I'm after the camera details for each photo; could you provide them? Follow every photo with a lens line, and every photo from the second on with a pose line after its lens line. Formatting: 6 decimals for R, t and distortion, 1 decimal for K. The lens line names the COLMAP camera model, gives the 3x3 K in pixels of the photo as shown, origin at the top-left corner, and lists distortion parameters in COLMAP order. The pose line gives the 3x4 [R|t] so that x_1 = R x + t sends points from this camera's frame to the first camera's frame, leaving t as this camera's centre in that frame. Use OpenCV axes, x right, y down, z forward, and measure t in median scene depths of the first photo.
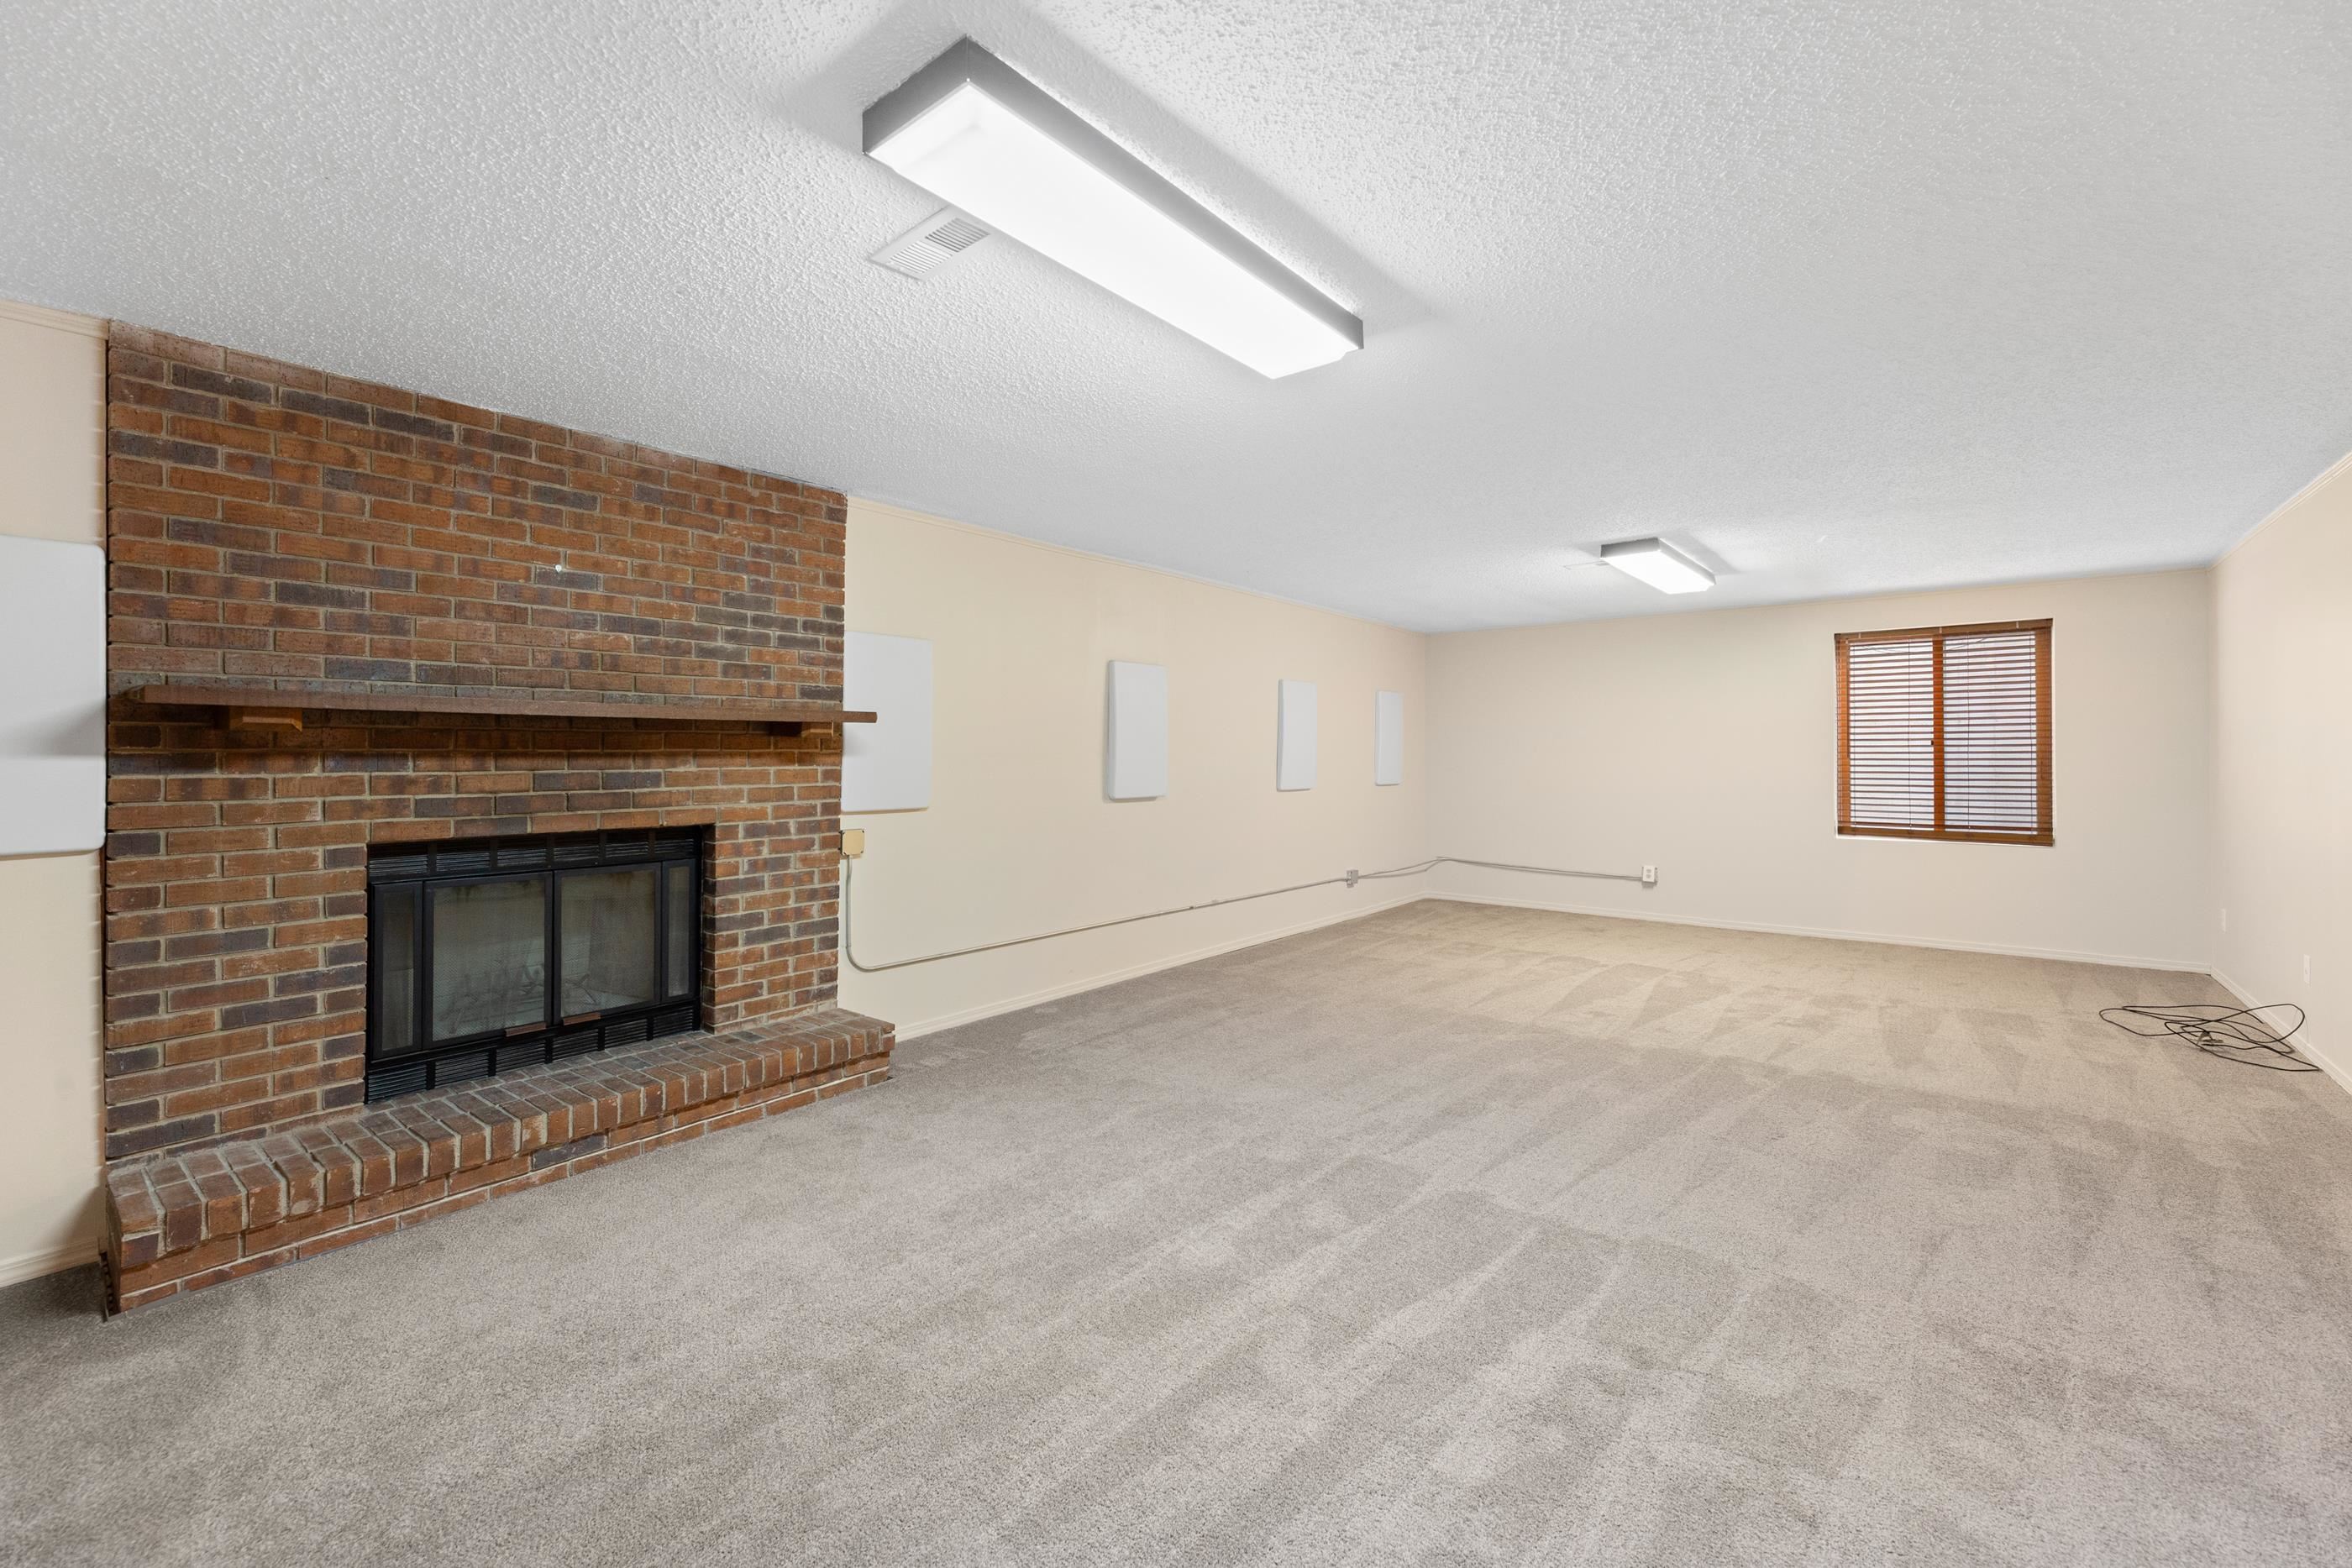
lens RADIAL K [[965.7, 0, 1171.2], [0, 965.7, 749.6], [0, 0, 1]] dist [-0.000540, -0.000046]
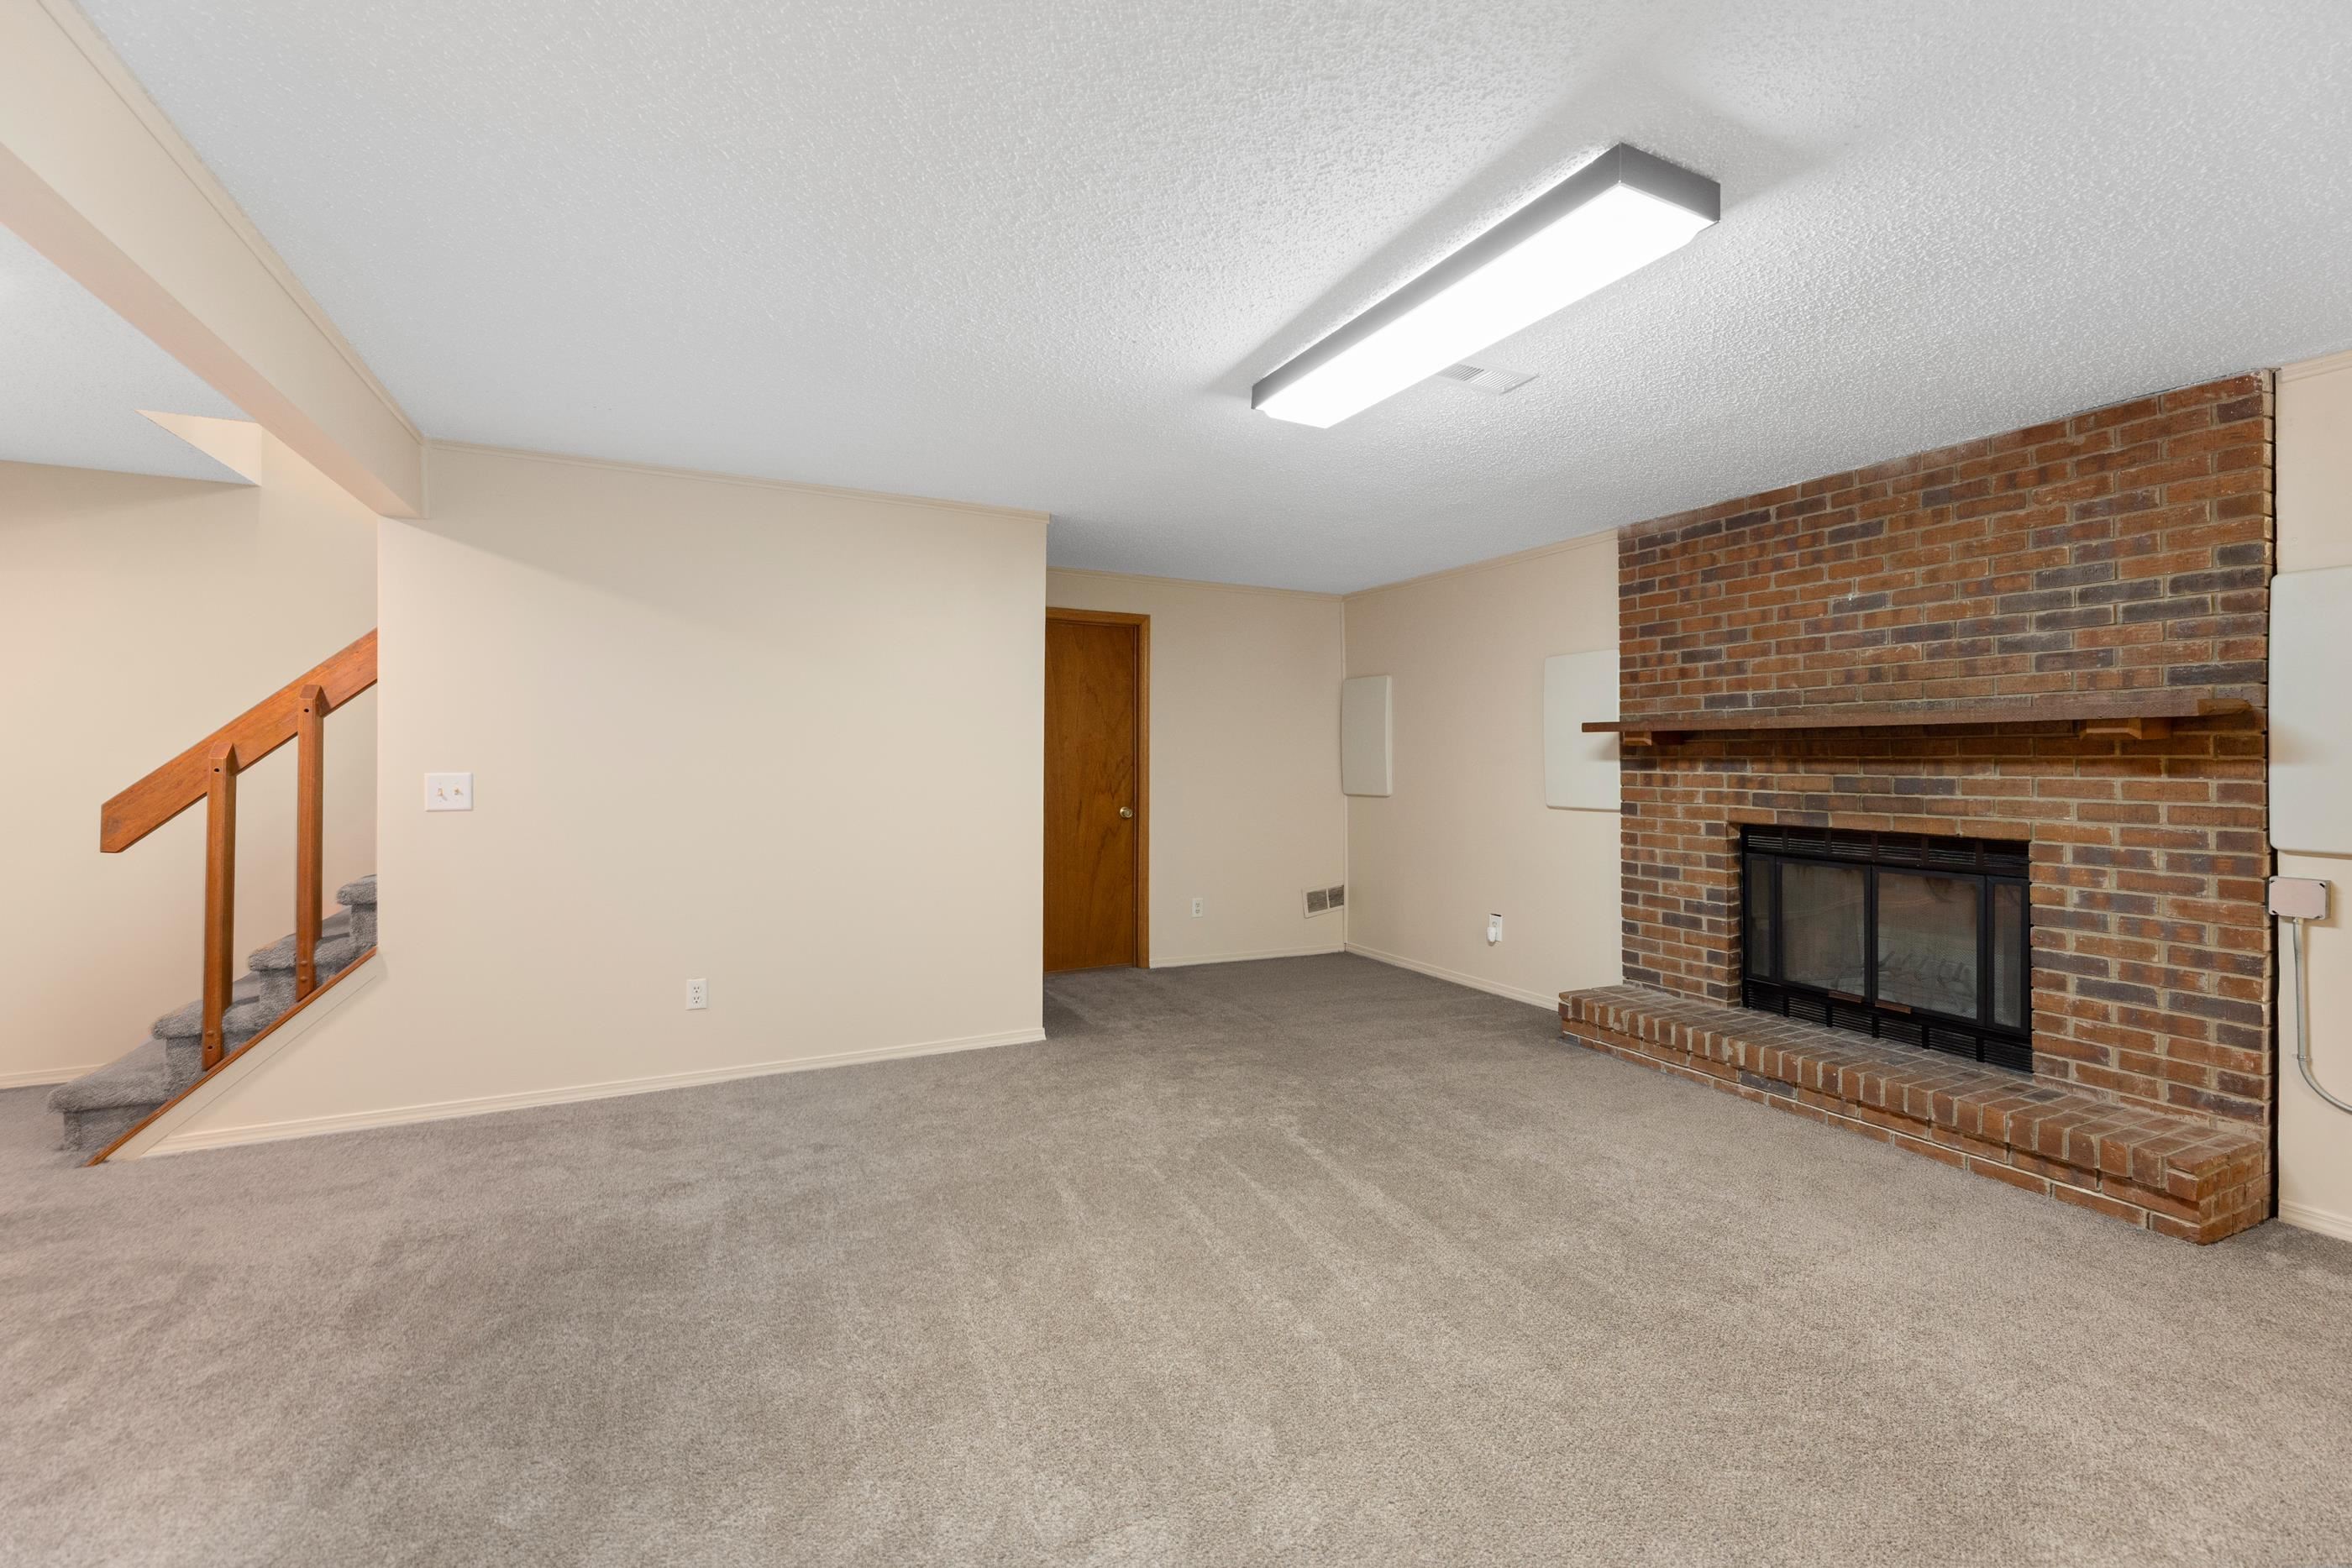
lens RADIAL K [[951.9, 0, 1161.5], [0, 951.9, 763.1], [0, 0, 1]] dist [0.000288, 0.000073]
pose [[-0.414110, 0.003305, -0.910221, 0.709603], [-0.000623, 0.999992, 0.003914, 0.004280], [0.910226, 0.002188, -0.414105, 0.718941]]
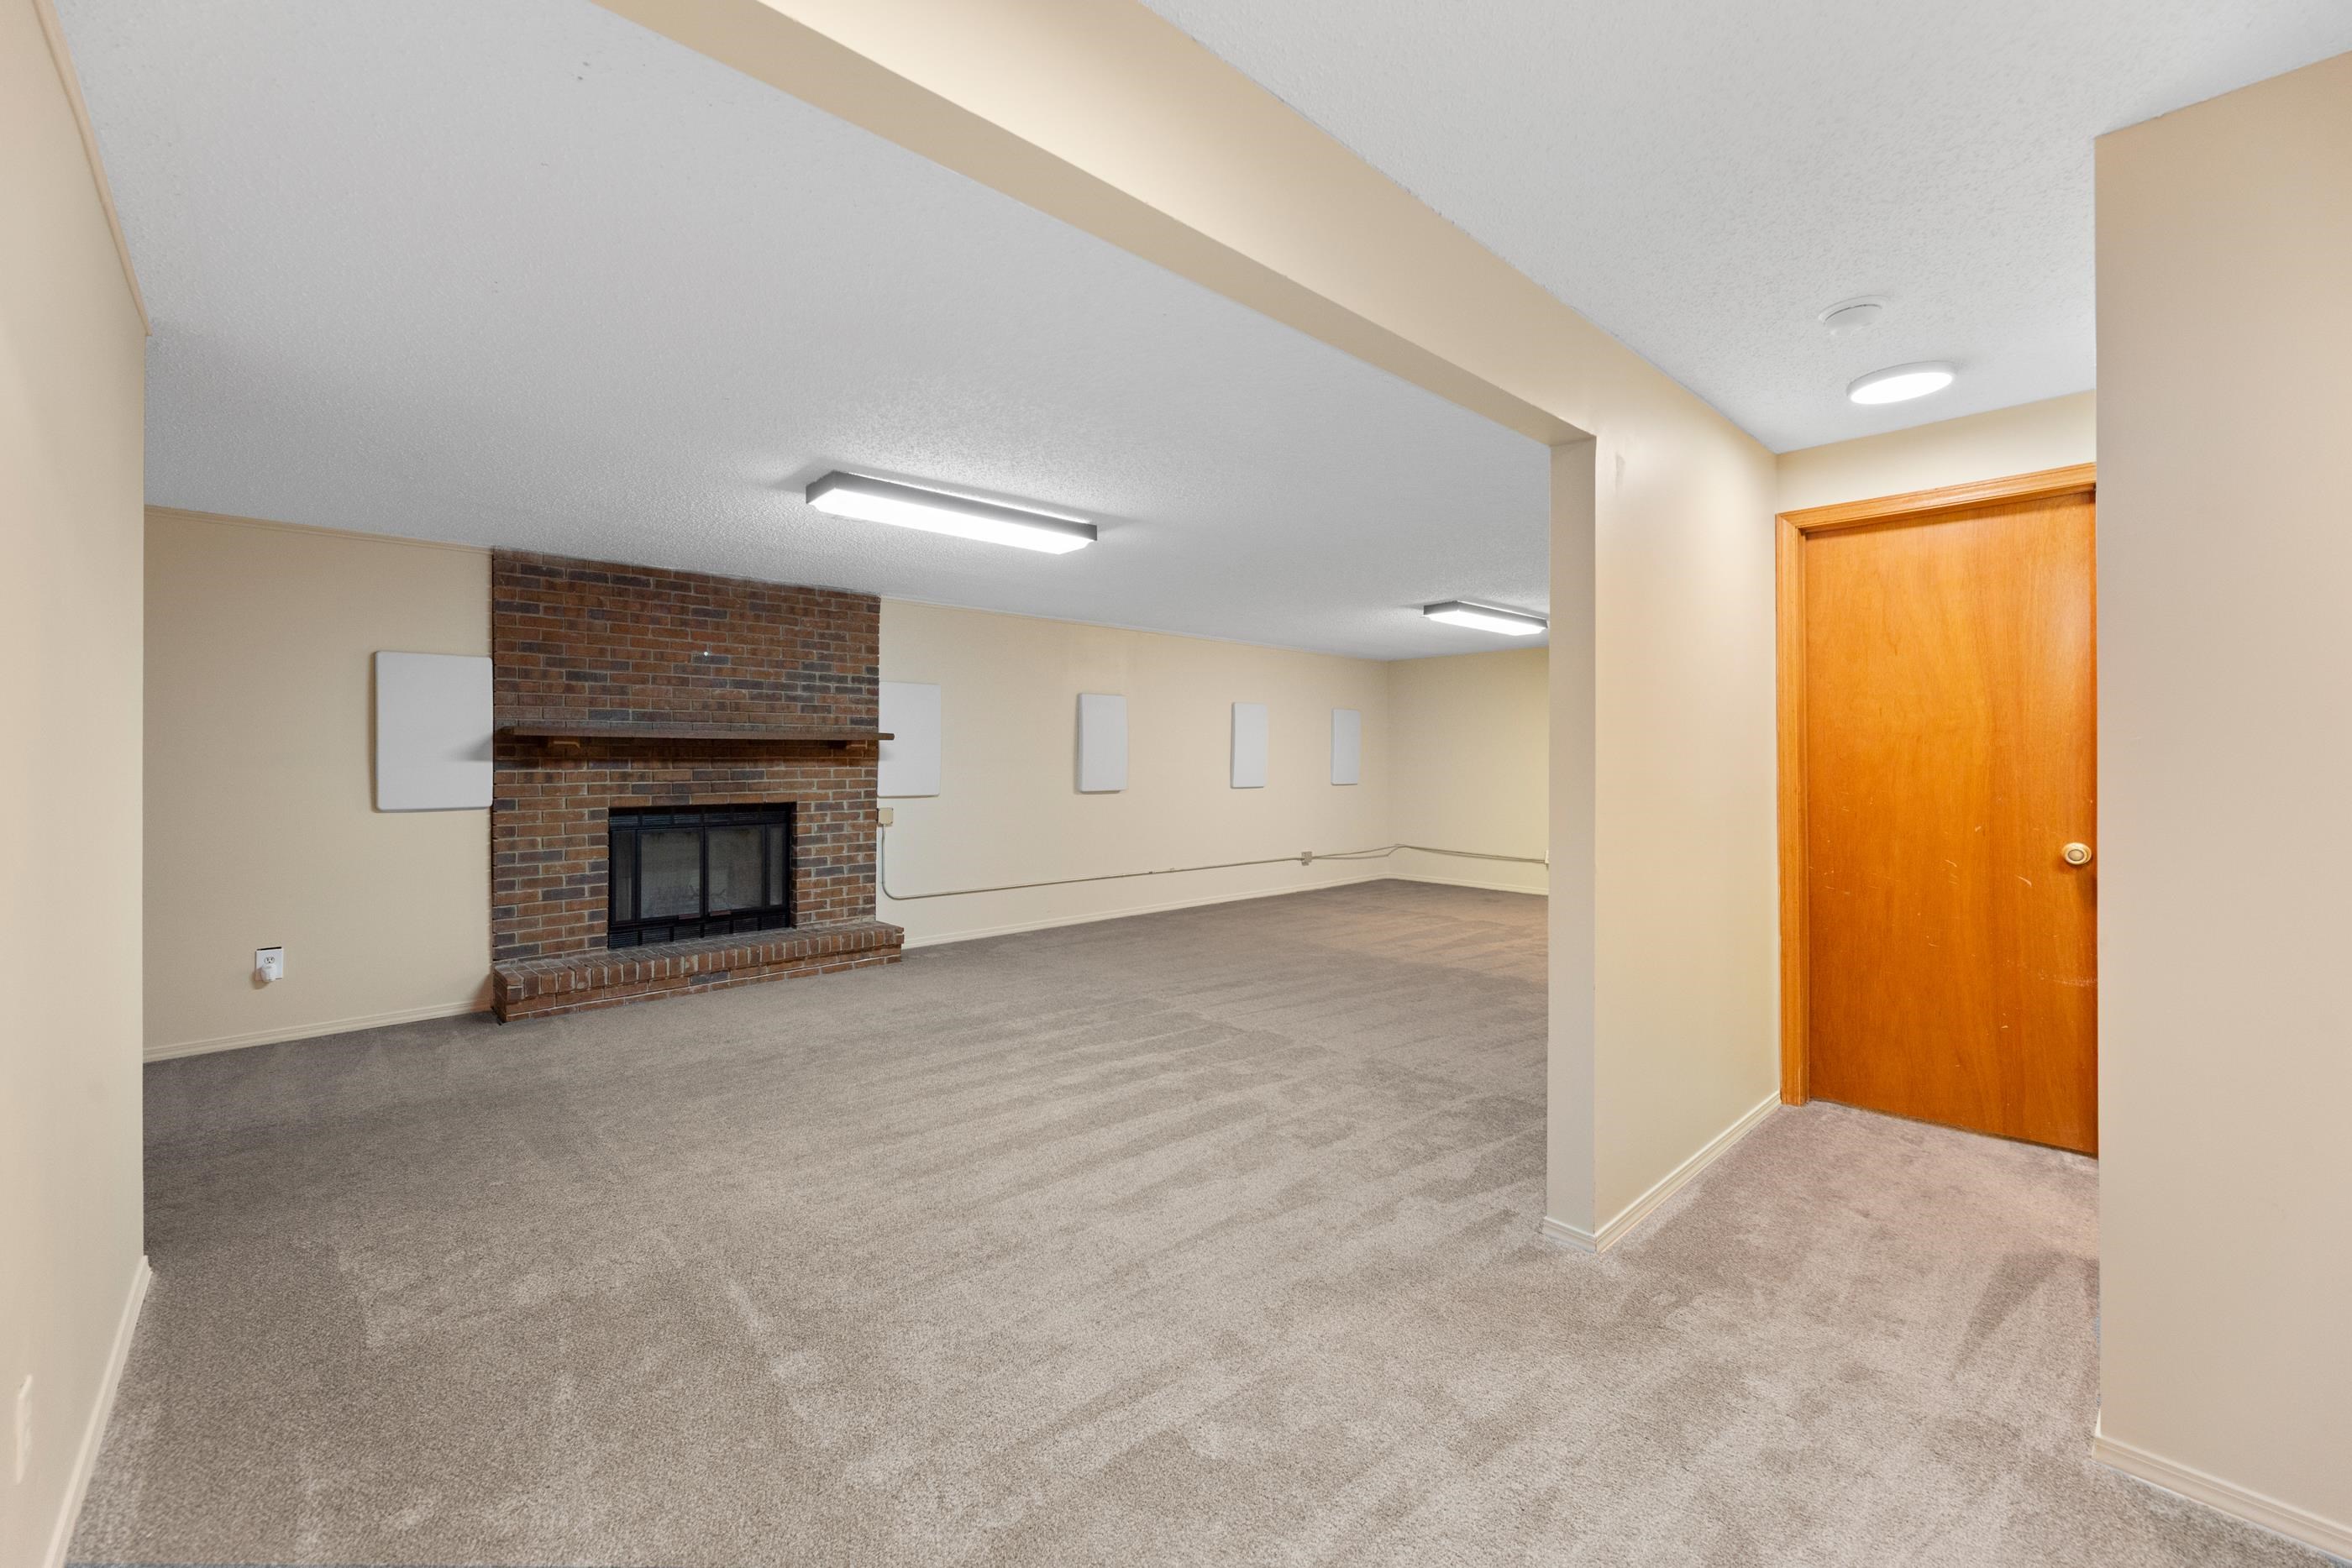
lens RADIAL K [[964.1, 0, 1187.3], [0, 964.1, 758.5], [0, 0, 1]] dist [0.000300, -0.000064]
pose [[0.990681, -0.000546, -0.136198, 0.463923], [0.000958, 0.999995, 0.002957, -0.001975], [0.136196, -0.003060, 0.990677, -0.608296]]
